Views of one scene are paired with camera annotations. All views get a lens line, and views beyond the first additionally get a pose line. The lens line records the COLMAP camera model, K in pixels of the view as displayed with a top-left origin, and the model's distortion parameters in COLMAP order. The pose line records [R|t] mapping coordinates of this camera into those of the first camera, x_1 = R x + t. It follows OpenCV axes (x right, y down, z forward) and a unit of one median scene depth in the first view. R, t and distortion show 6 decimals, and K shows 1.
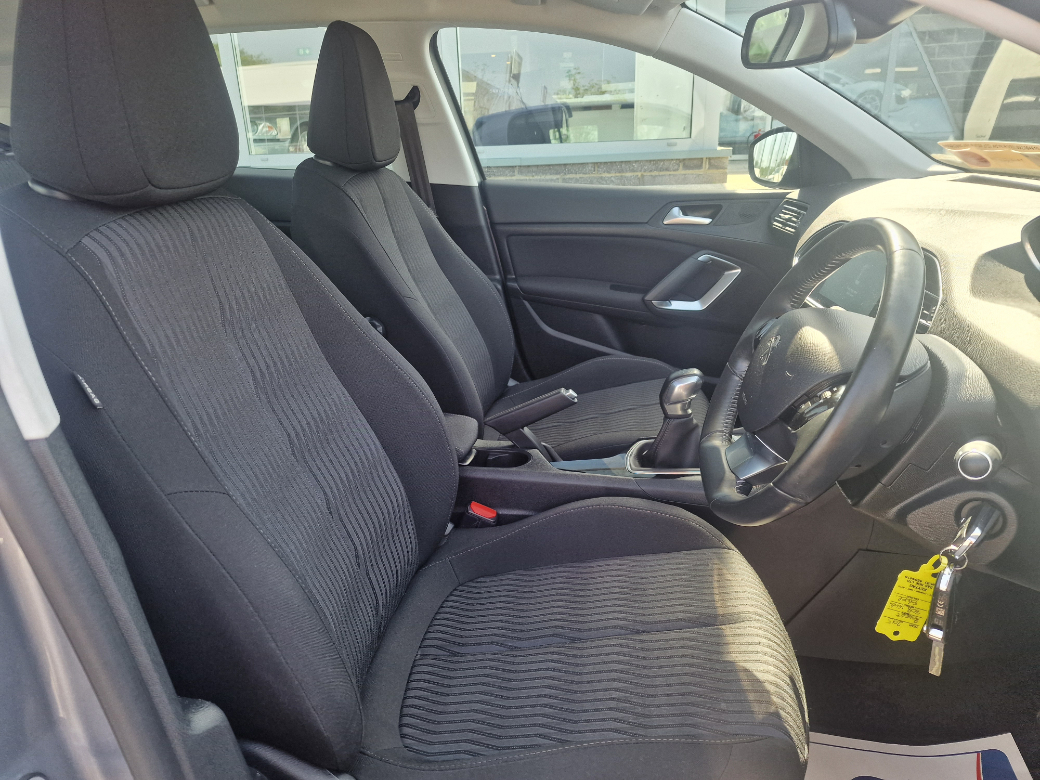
lens RADIAL K [[699.0, 0, 516.0], [0, 699.0, 395.4], [0, 0, 1]] dist [0.074331, -0.067071]
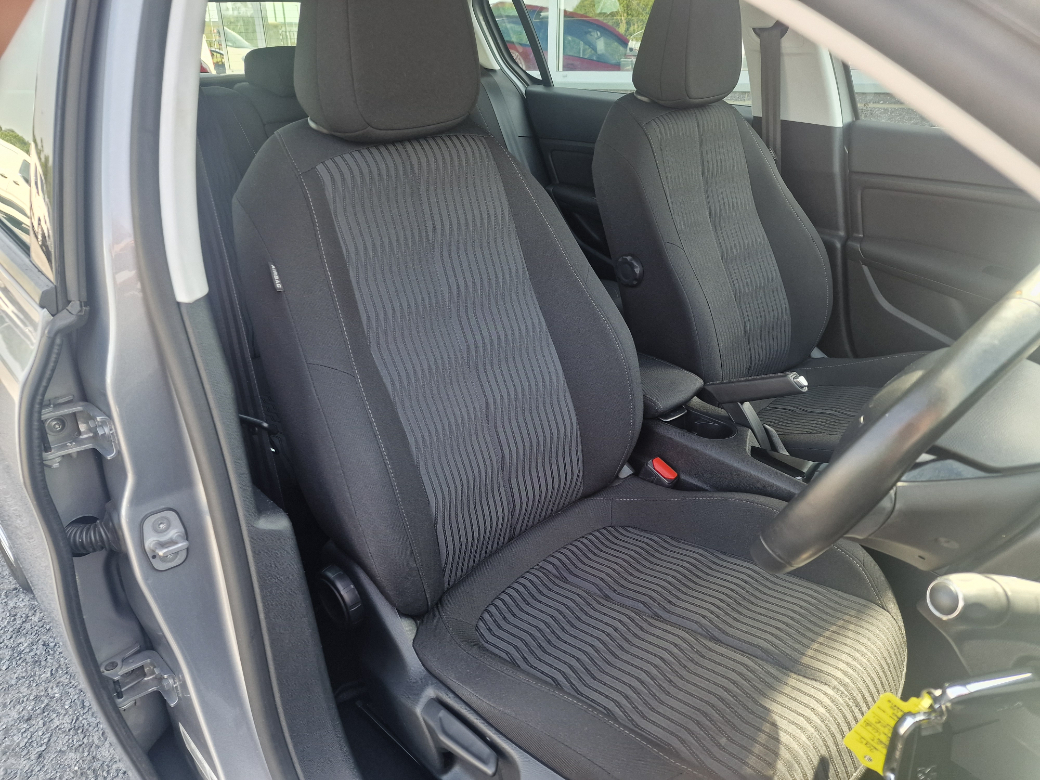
lens RADIAL K [[704.0, 0, 520.0], [0, 704.0, 390.0], [0, 0, 1]] dist [0.065870, -0.071881]
pose [[0.794850, 0.282706, -0.536928, 0.315432], [-0.224238, 0.959054, 0.173012, -0.075622], [0.563854, -0.017119, 0.825697, 0.055735]]
